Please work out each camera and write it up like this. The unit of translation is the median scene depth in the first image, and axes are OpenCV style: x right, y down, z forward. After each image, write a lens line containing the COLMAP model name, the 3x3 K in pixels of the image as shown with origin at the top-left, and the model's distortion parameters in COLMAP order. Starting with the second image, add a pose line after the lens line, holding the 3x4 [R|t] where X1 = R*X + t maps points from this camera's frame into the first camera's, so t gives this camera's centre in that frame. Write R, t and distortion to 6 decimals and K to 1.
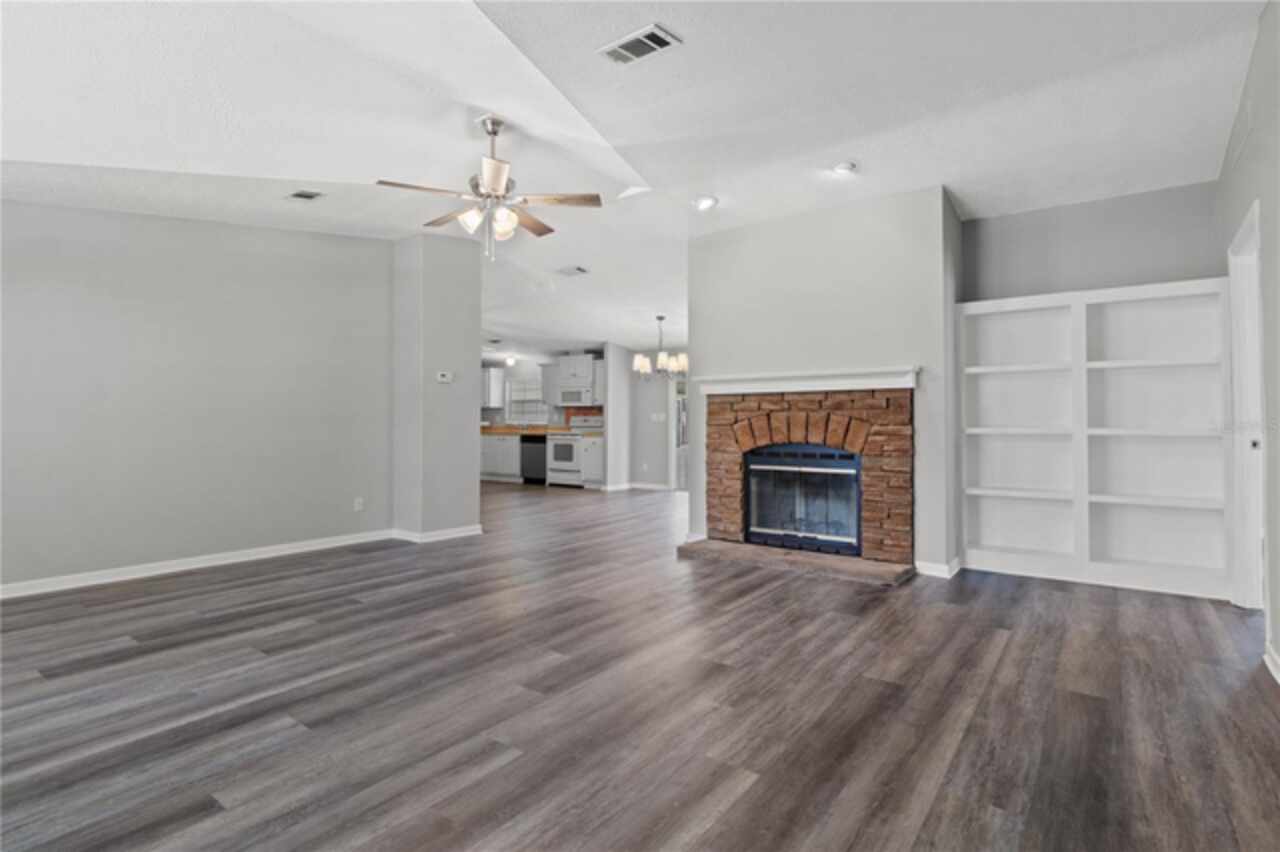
lens RADIAL K [[638.4, 0, 638.6], [0, 638.4, 408.4], [0, 0, 1]] dist [-0.000659, 0.000729]
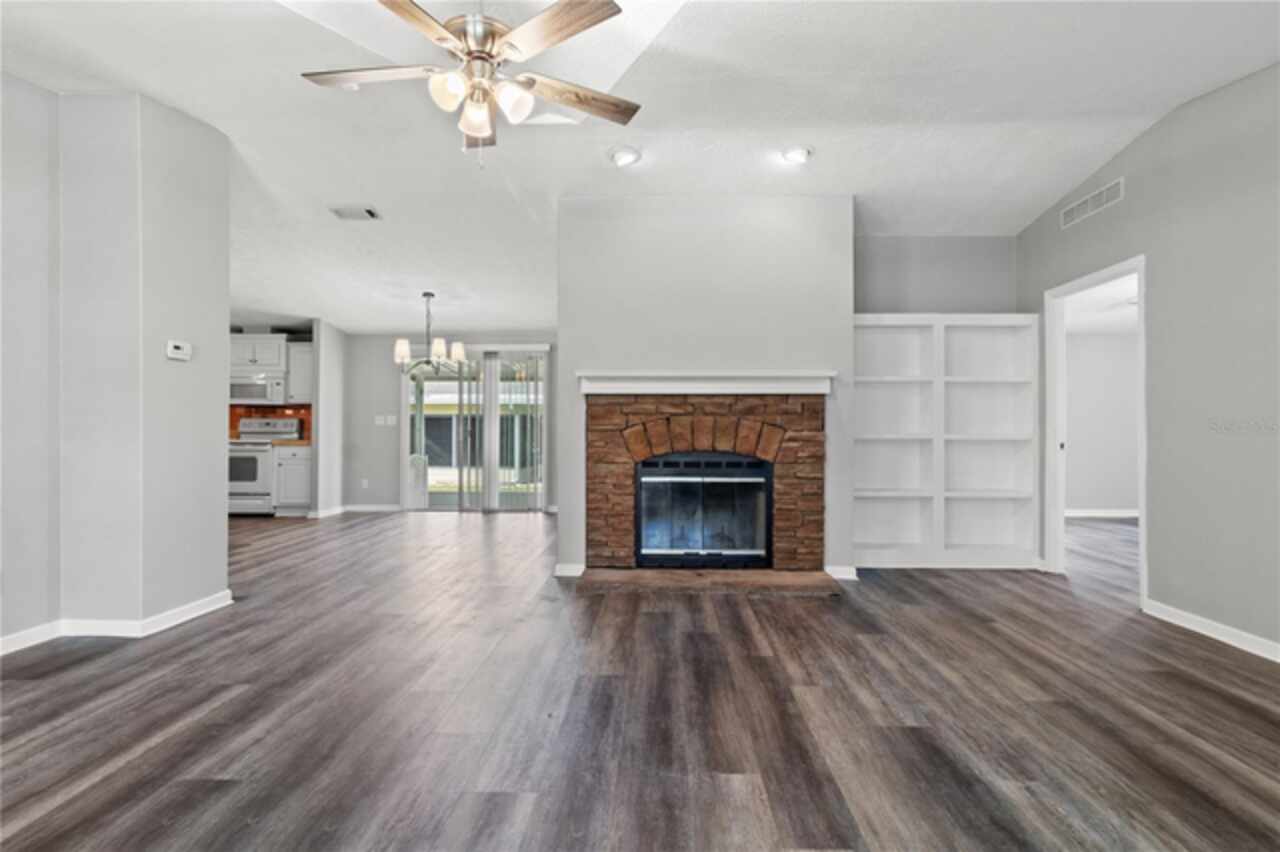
lens RADIAL K [[655.4, 0, 640.0], [0, 655.4, 426.0], [0, 0, 1]] dist [-0.000379, -0.000779]
pose [[0.815865, 0.003207, 0.578234, -0.363592], [-0.015152, 0.999760, 0.015834, 0.006038], [-0.578044, -0.021680, 0.815718, 0.303910]]
